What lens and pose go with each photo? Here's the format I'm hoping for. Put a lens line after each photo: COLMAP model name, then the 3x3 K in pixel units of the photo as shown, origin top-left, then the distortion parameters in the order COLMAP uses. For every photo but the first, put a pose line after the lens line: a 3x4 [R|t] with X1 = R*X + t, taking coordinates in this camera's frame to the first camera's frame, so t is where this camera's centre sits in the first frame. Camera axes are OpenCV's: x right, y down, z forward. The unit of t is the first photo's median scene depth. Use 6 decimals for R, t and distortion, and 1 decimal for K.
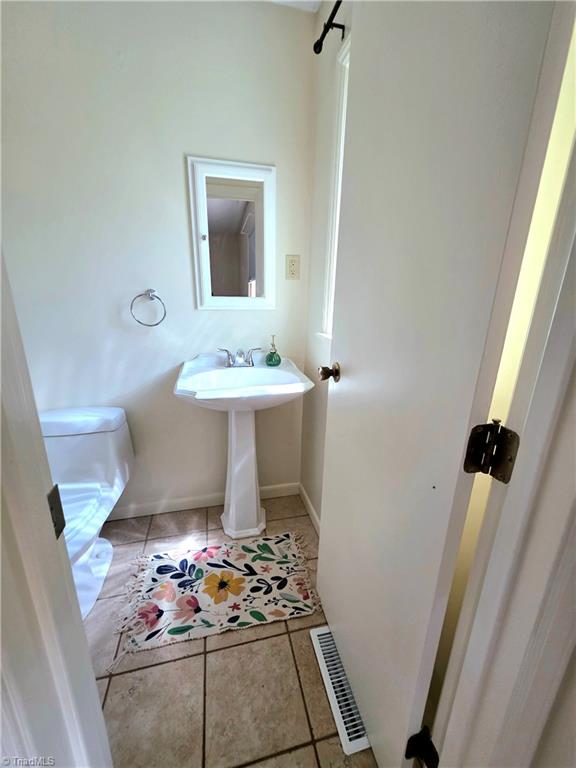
lens RADIAL K [[306.1, 0, 289.7], [0, 306.1, 382.4], [0, 0, 1]] dist [0.003506, 0.000465]
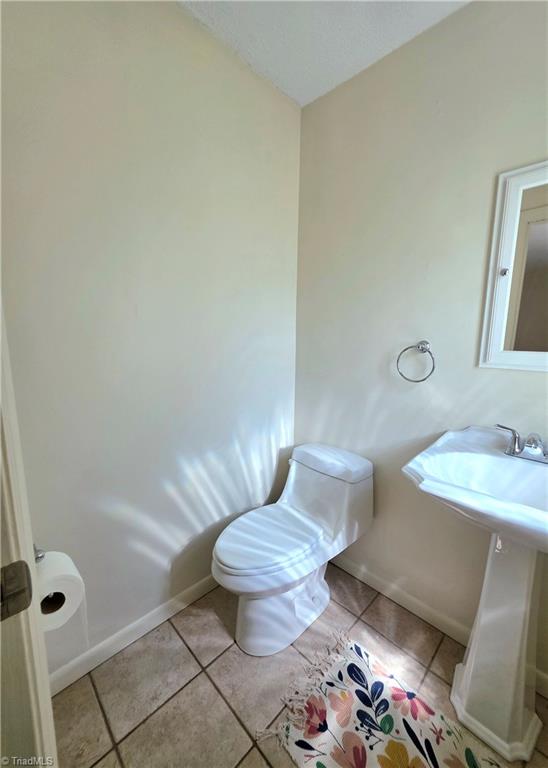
lens RADIAL K [[308.6, 0, 274.0], [0, 308.6, 384.0], [0, 0, 1]] dist [-0.000365, -0.000159]
pose [[0.532607, 0.117388, -0.838183, 0.071048], [-0.240350, 0.970541, -0.016800, -0.069001], [0.811518, 0.210405, 0.545131, 0.205942]]
